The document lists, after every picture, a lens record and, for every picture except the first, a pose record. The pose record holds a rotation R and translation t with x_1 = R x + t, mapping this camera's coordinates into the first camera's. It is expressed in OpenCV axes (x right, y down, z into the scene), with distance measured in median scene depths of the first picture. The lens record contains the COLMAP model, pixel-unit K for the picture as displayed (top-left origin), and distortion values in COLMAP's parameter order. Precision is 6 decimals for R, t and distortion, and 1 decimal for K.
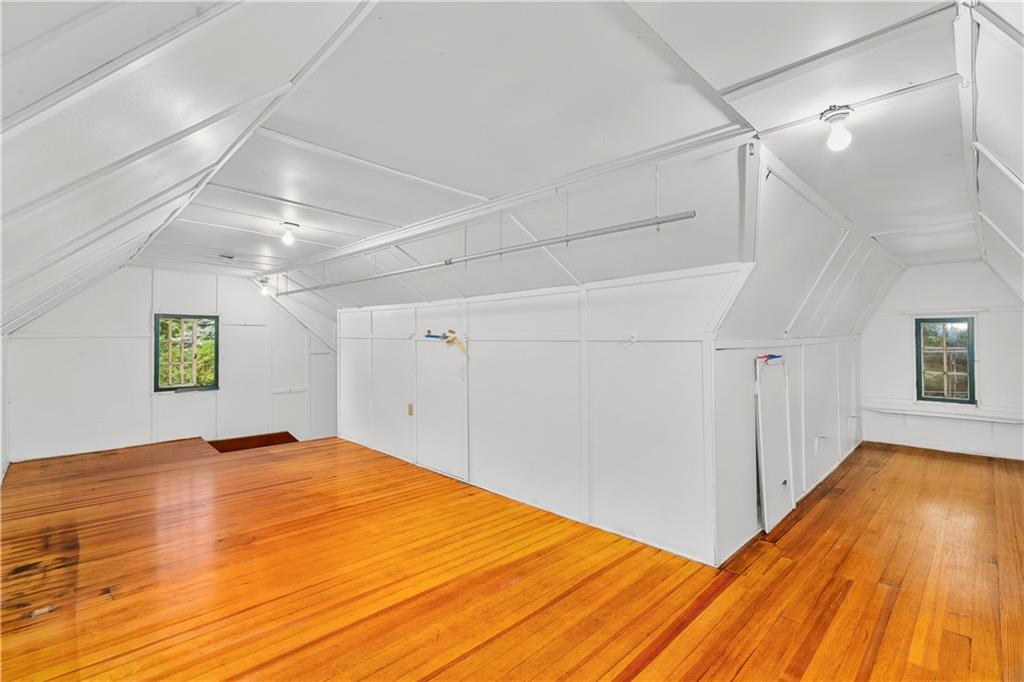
lens RADIAL K [[461.1, 0, 505.6], [0, 461.1, 338.2], [0, 0, 1]] dist [0.015452, -0.000116]
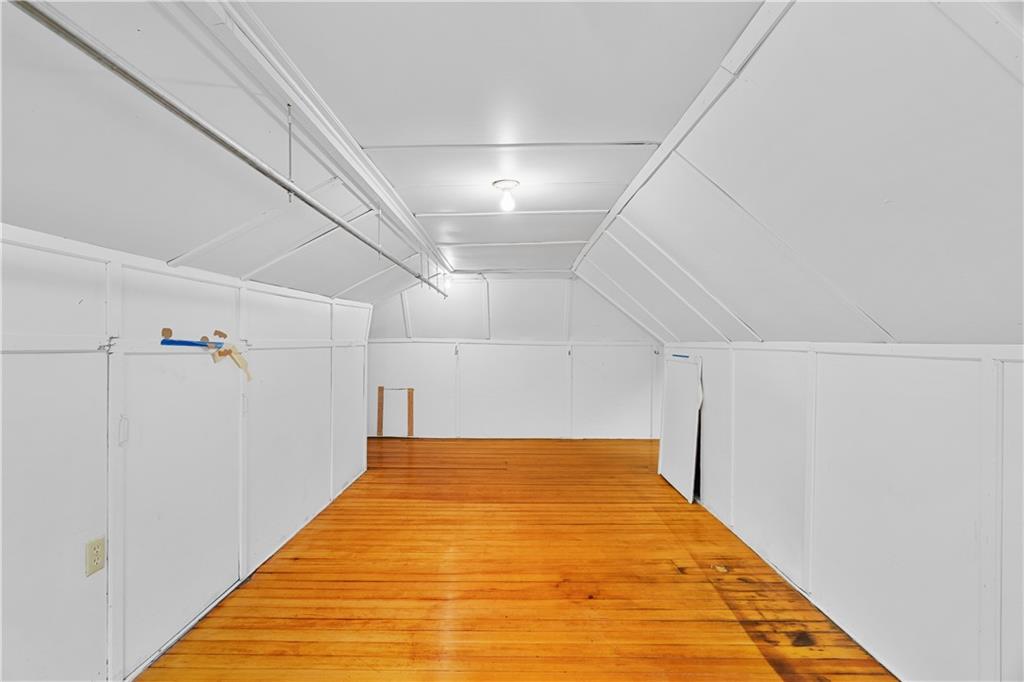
lens RADIAL K [[461.1, 0, 505.6], [0, 461.1, 338.2], [0, 0, 1]] dist [0.015452, -0.000116]
pose [[-0.699866, 0.004194, 0.714262, -1.069908], [-0.001191, 0.999975, -0.007039, -0.006437], [-0.714273, -0.005777, -0.699843, 1.646416]]
